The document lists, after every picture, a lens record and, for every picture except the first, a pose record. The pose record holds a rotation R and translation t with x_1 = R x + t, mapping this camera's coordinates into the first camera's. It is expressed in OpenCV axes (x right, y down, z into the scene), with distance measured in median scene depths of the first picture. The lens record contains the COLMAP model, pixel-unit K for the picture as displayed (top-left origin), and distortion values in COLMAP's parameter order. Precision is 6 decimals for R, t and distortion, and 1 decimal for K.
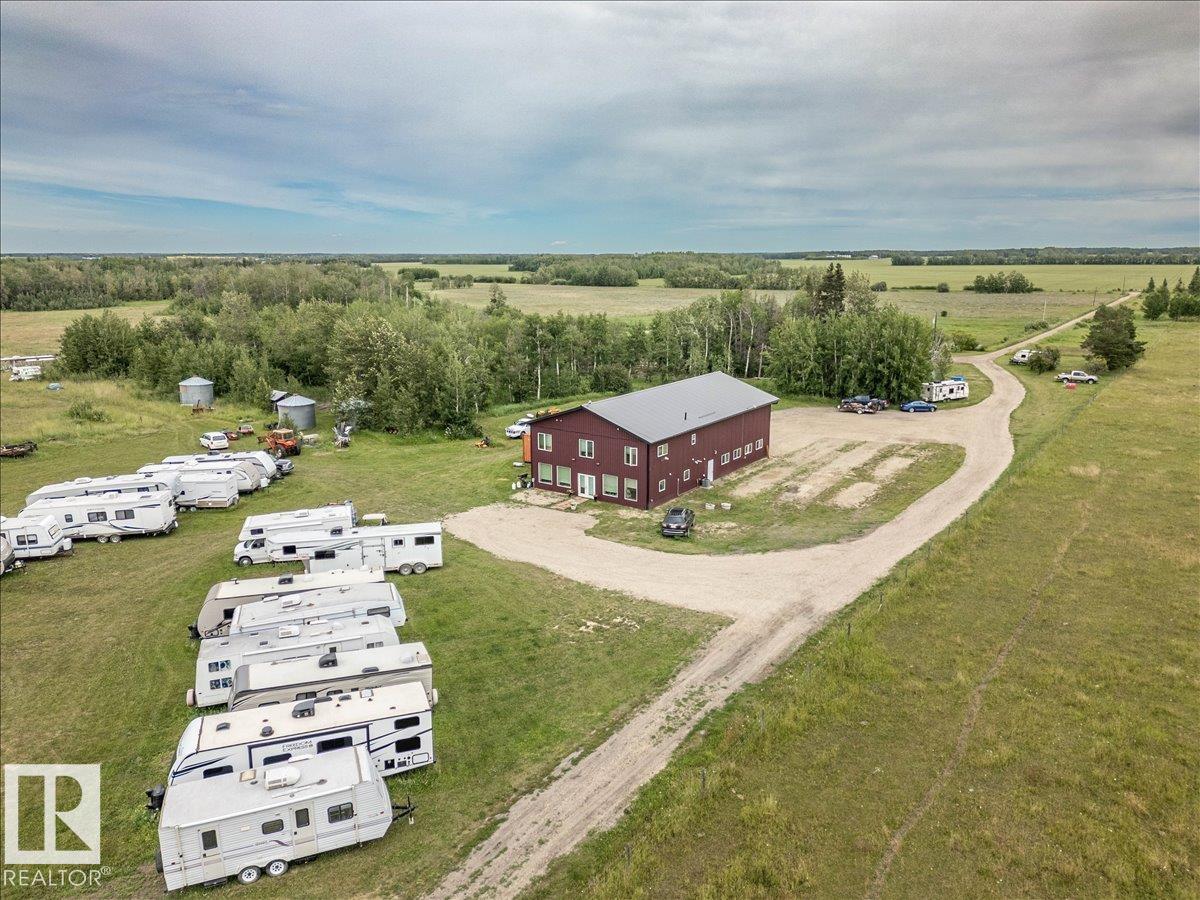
lens RADIAL K [[848.6, 0, 589.0], [0, 848.6, 475.6], [0, 0, 1]] dist [0.063006, -0.049503]
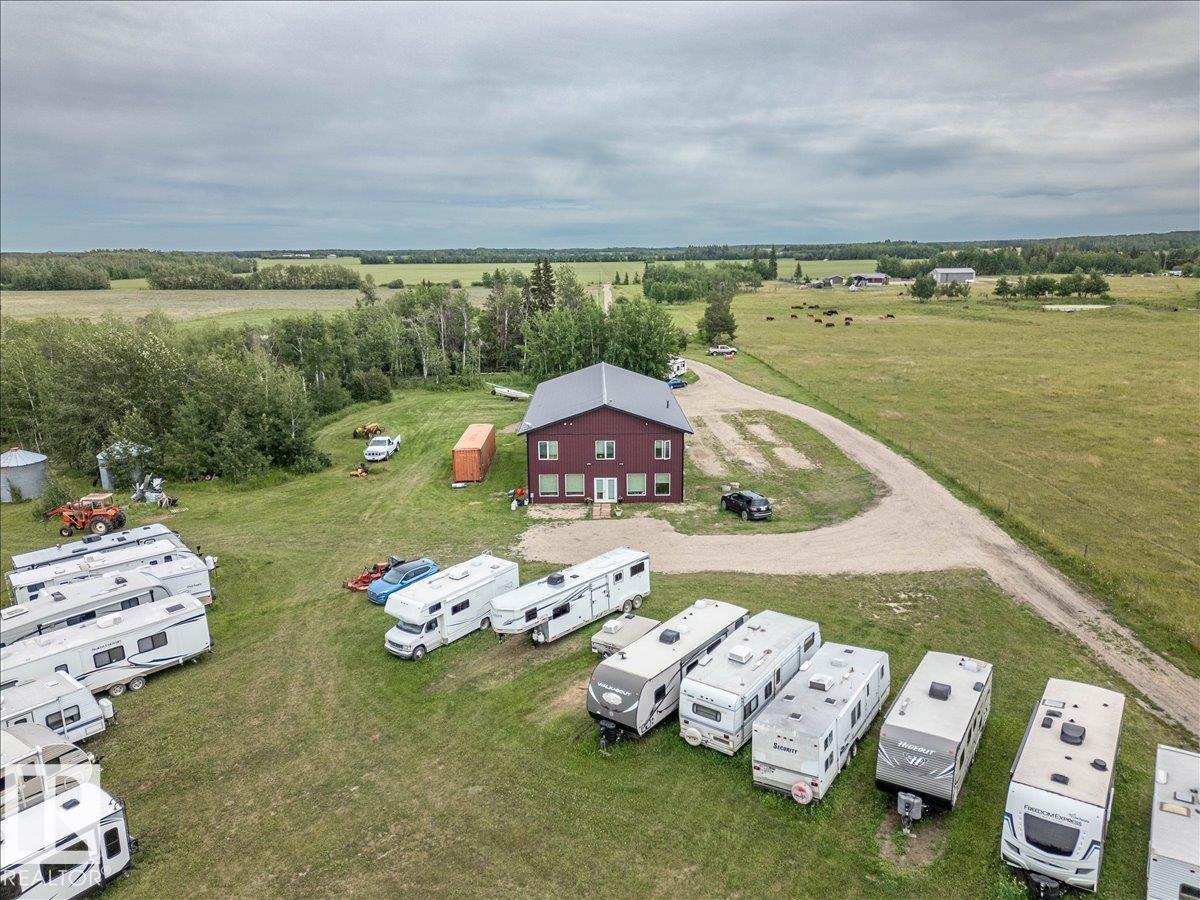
lens RADIAL K [[848.6, 0, 595.4], [0, 848.6, 460.1], [0, 0, 1]] dist [0.063006, -0.049503]
pose [[0.810317, -0.145748, 0.567577, -0.539248], [0.154895, 0.987399, 0.032414, -0.052479], [-0.565149, 0.061649, 0.822682, 0.230456]]
